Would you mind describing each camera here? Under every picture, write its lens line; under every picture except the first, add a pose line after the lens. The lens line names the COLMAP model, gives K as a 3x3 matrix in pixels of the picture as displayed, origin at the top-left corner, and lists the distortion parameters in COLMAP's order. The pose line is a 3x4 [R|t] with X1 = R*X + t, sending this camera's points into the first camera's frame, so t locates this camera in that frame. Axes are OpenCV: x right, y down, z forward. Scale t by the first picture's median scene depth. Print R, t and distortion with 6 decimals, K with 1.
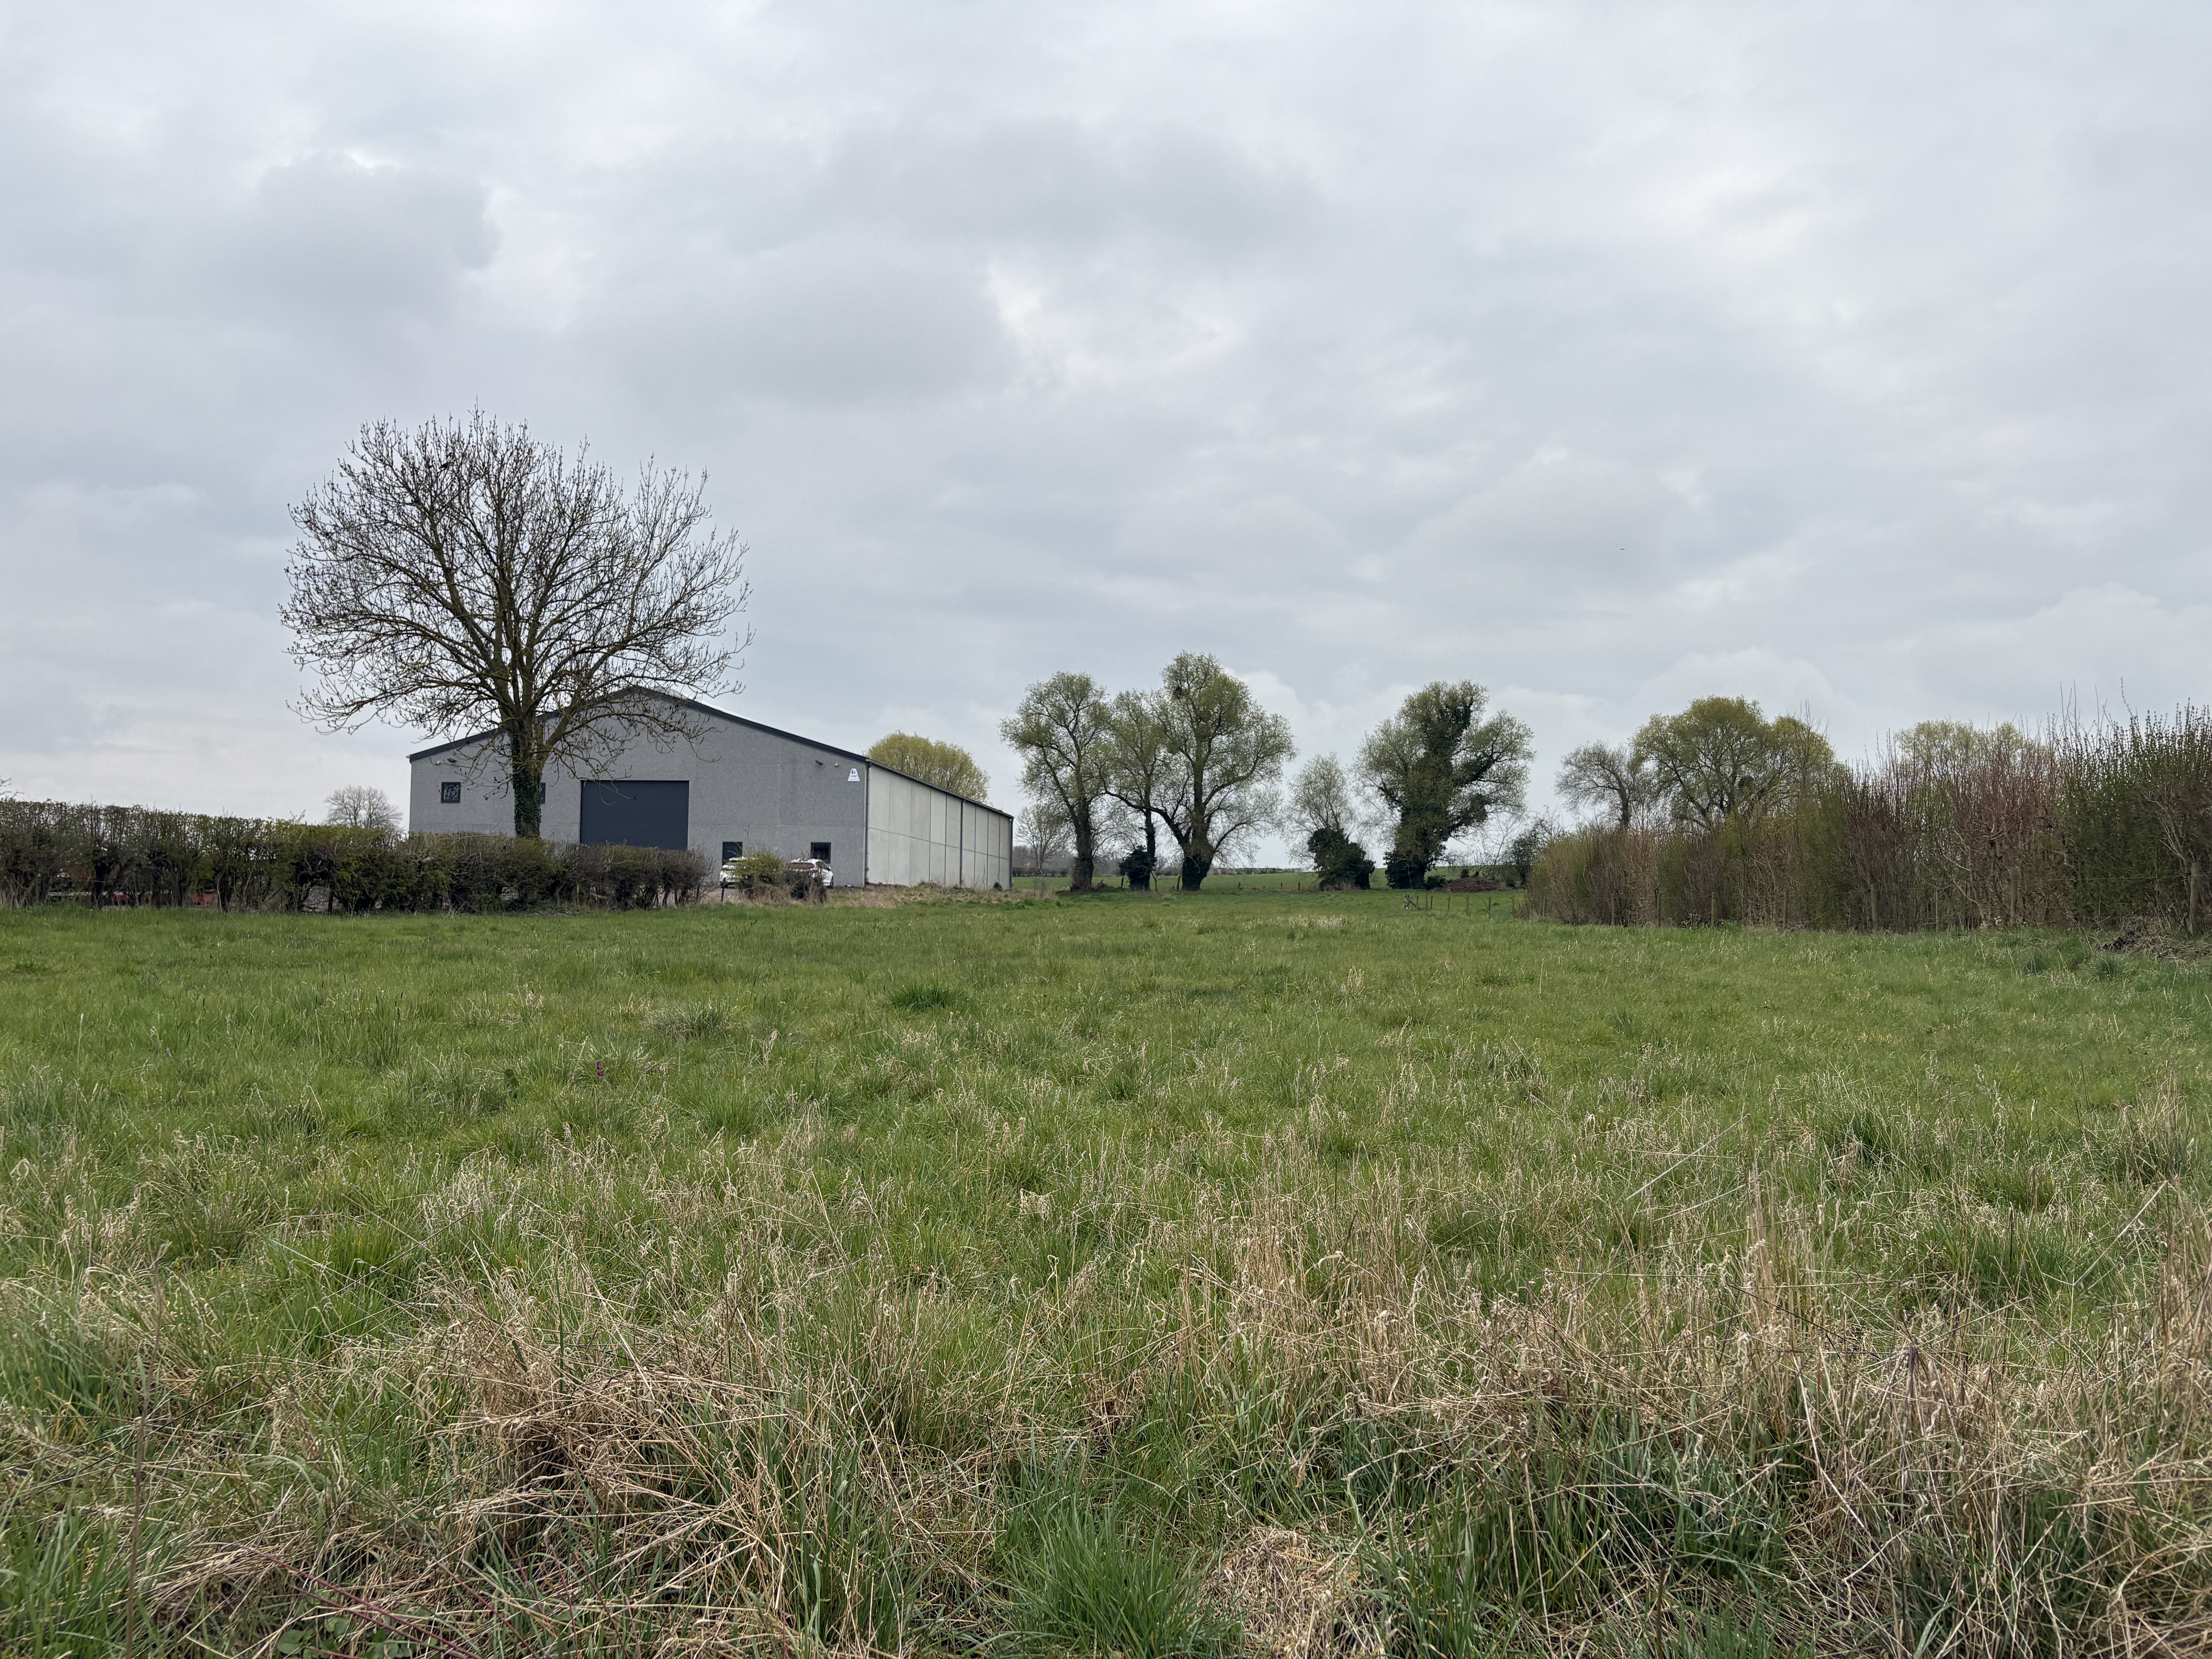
lens RADIAL K [[1666.2, 0, 1101.7], [0, 1666.2, 824.8], [0, 0, 1]] dist [0.055797, -0.055803]
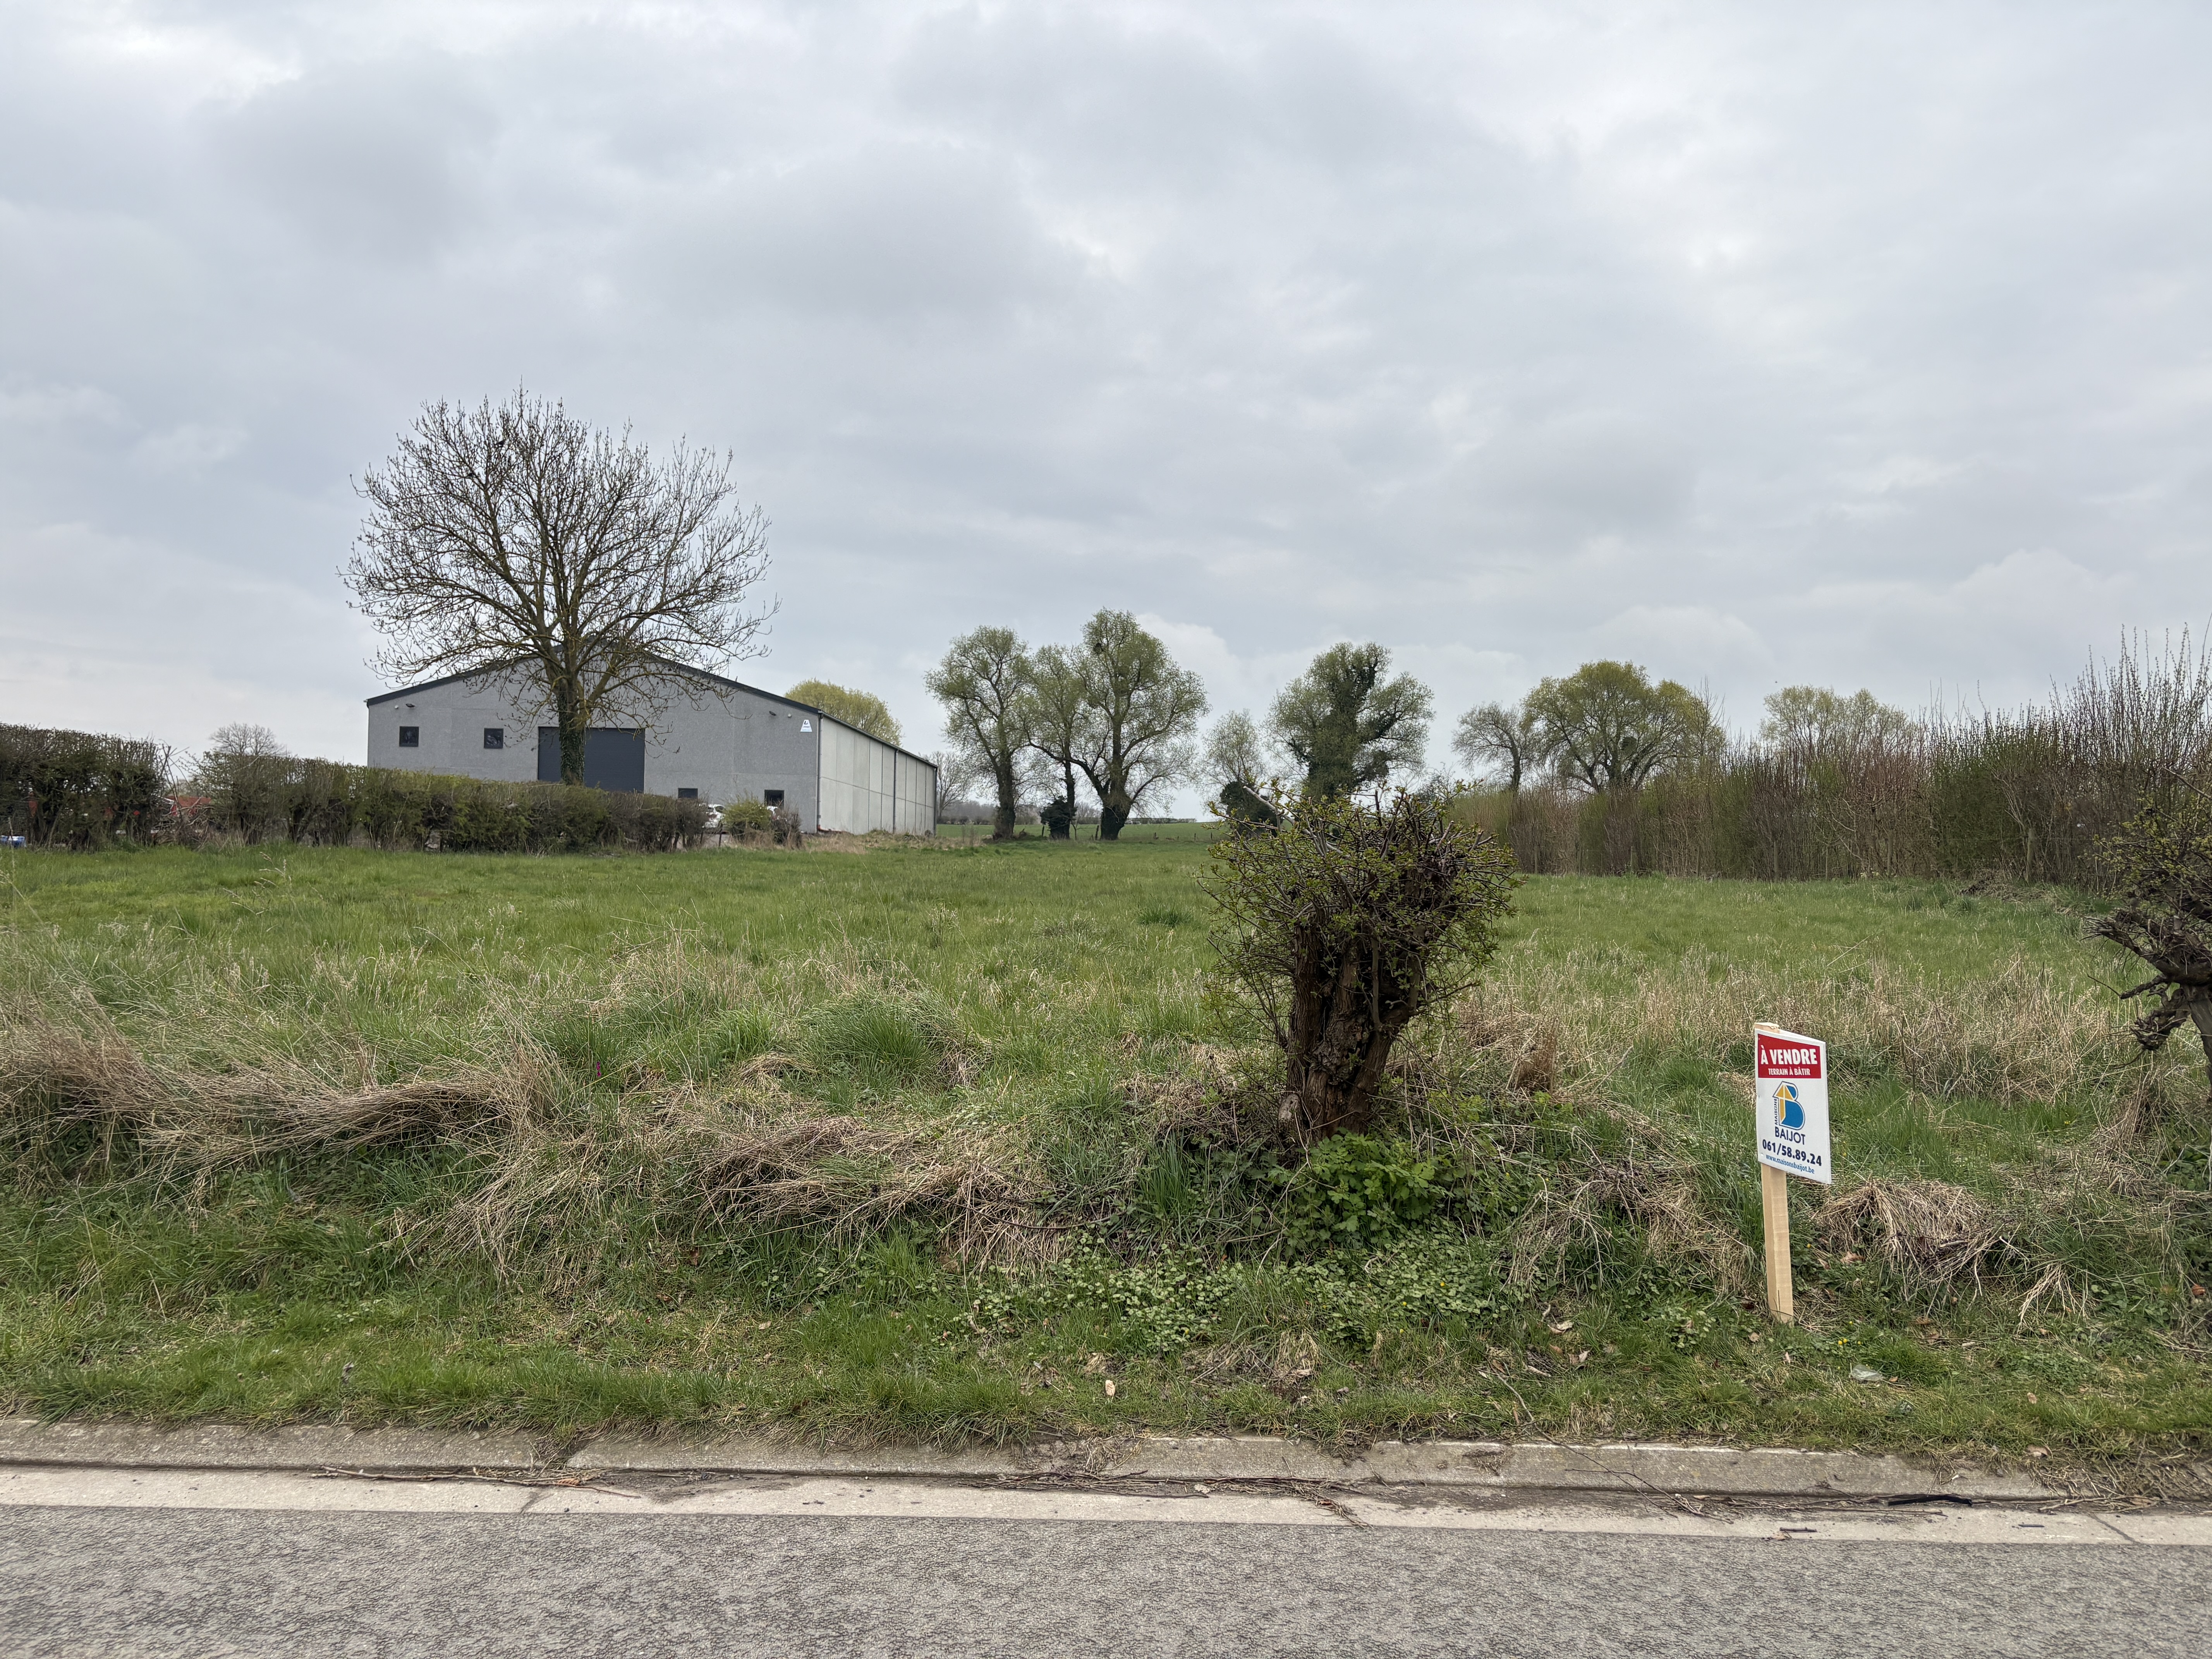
lens RADIAL K [[1666.2, 0, 1101.2], [0, 1666.2, 819.7], [0, 0, 1]] dist [0.055797, -0.055803]
pose [[0.997415, 0.010978, 0.071008, -0.077886], [-0.012981, 0.999529, 0.027801, -0.005275], [-0.070669, -0.028651, 0.997088, -0.119400]]
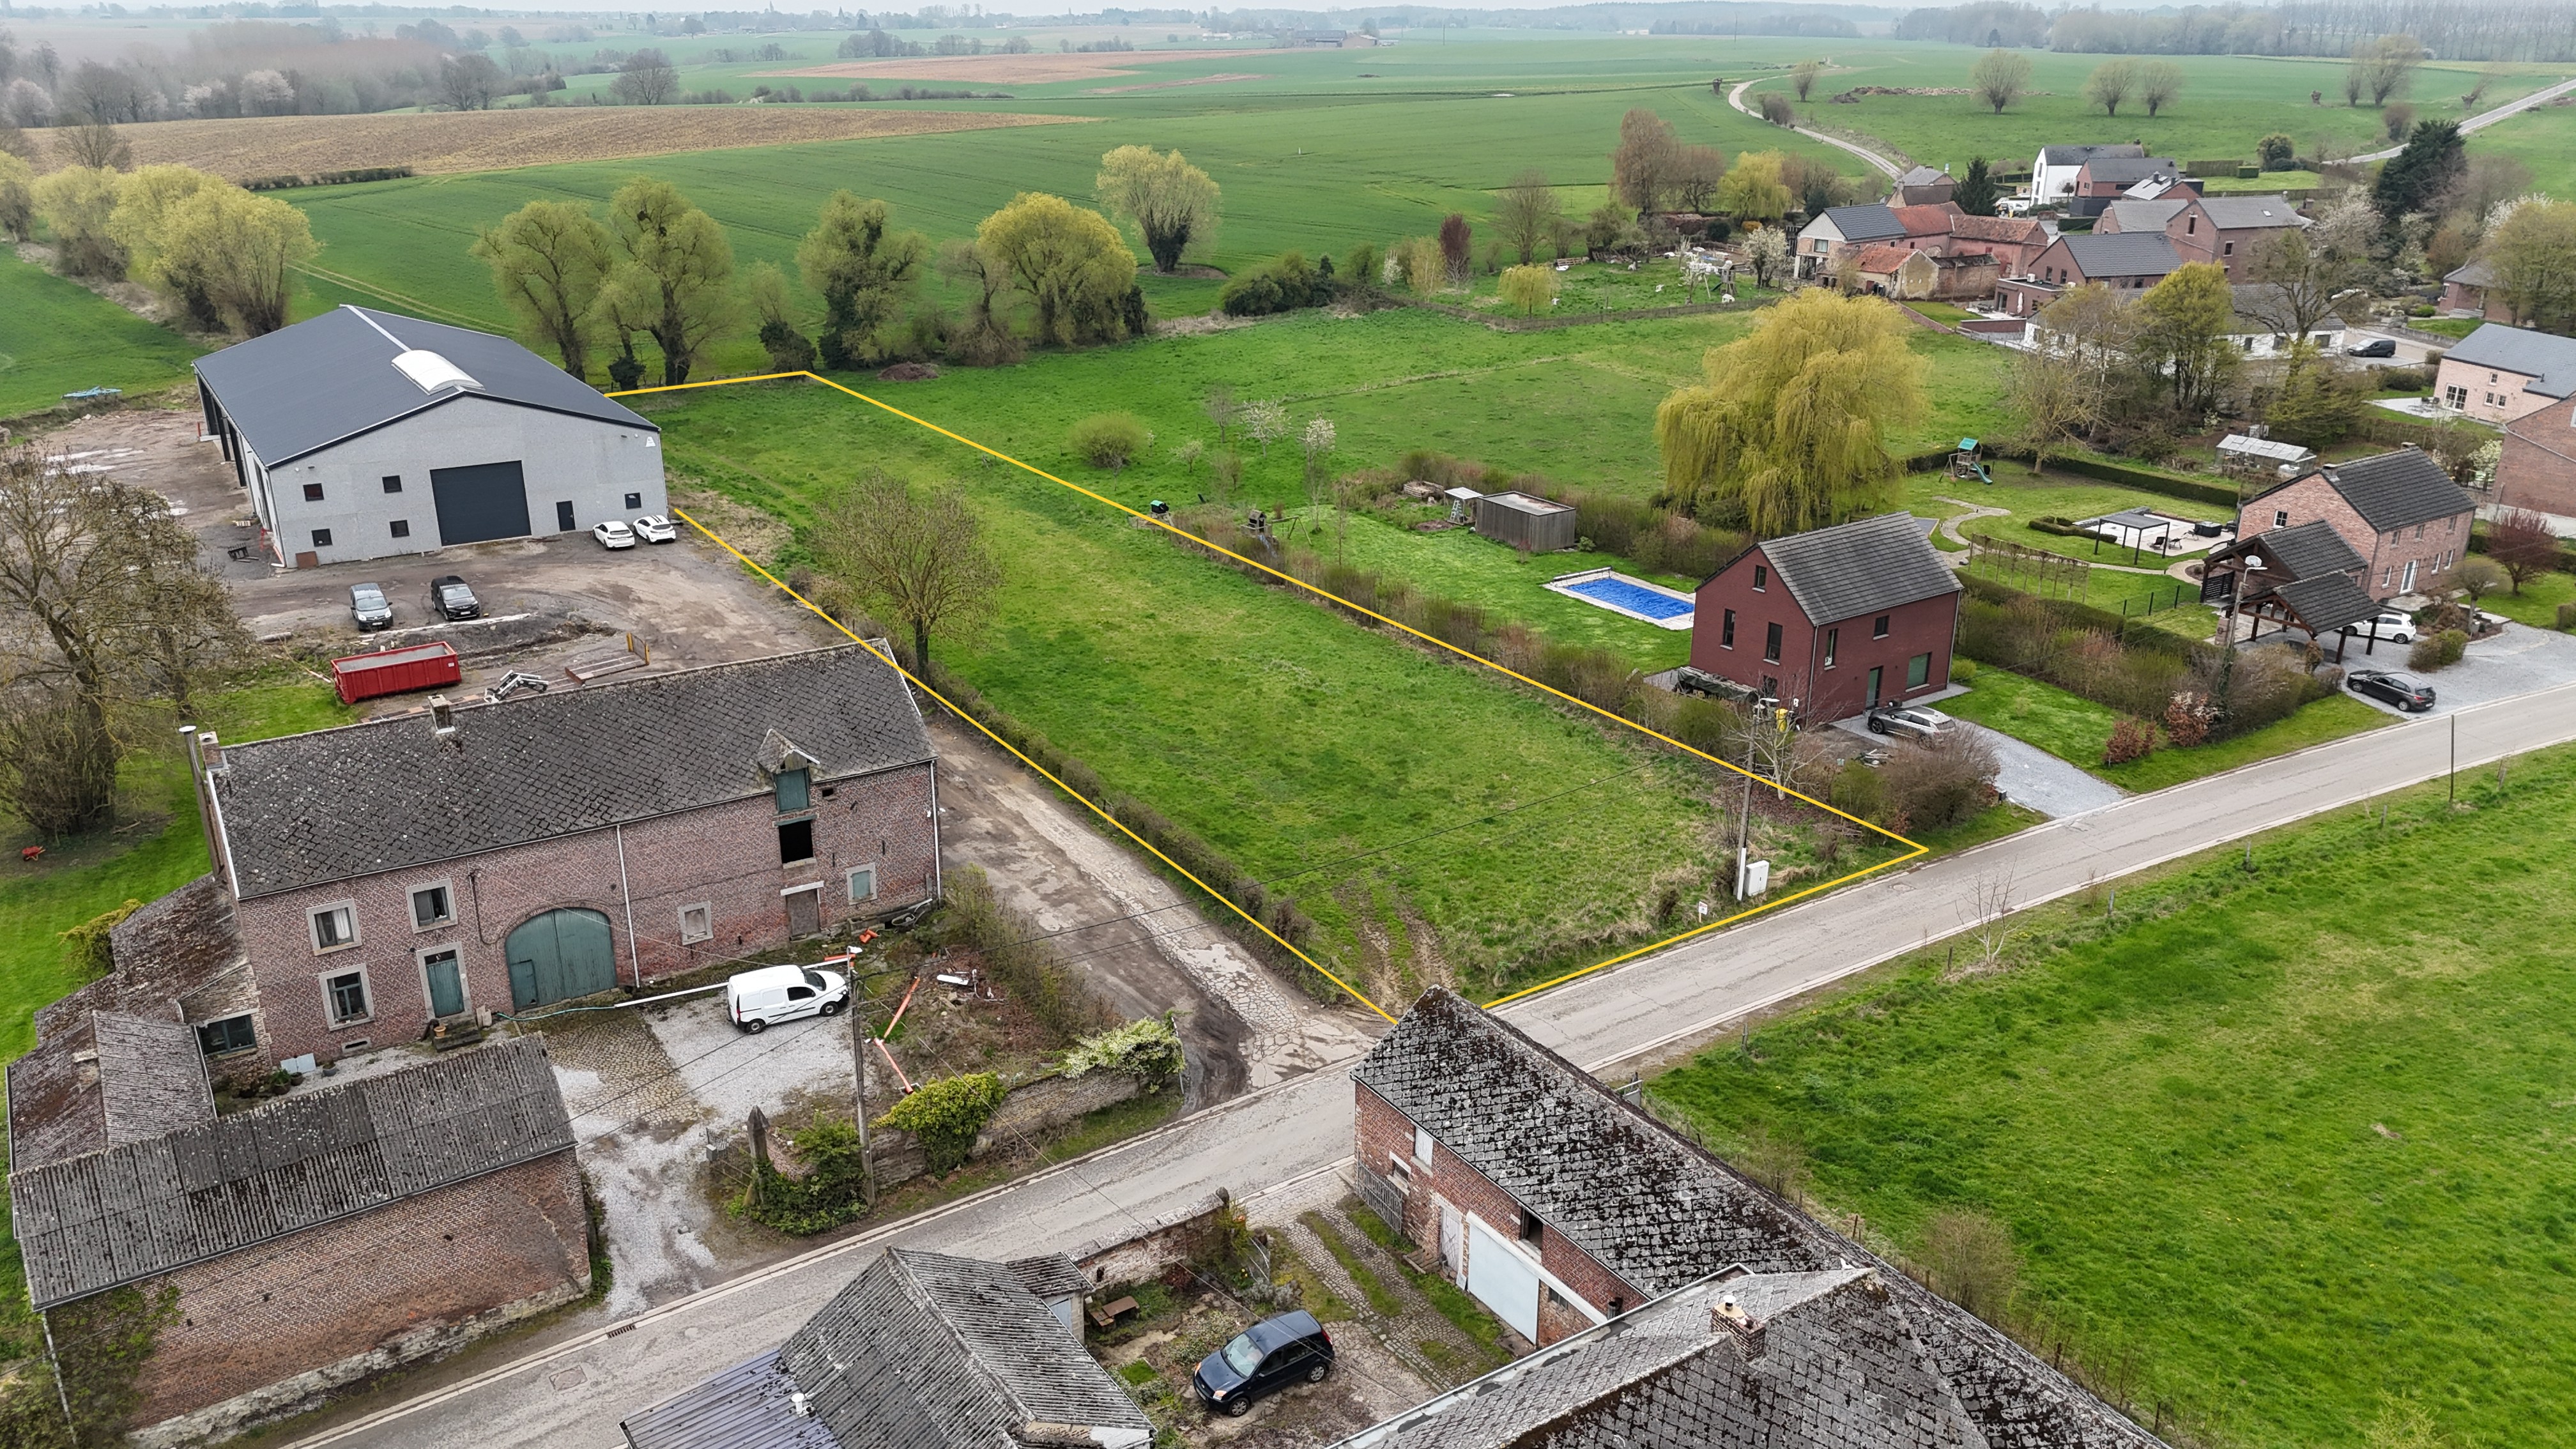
lens RADIAL K [[1894.5, 0, 1293.4], [0, 1894.5, 731.7], [0, 0, 1]] dist [0.087445, -0.082096]
pose [[0.778984, -0.228060, 0.584100, -1.444361], [-0.027424, 0.918231, 0.395095, -0.907819], [-0.626444, -0.323791, 0.709033, -1.058997]]
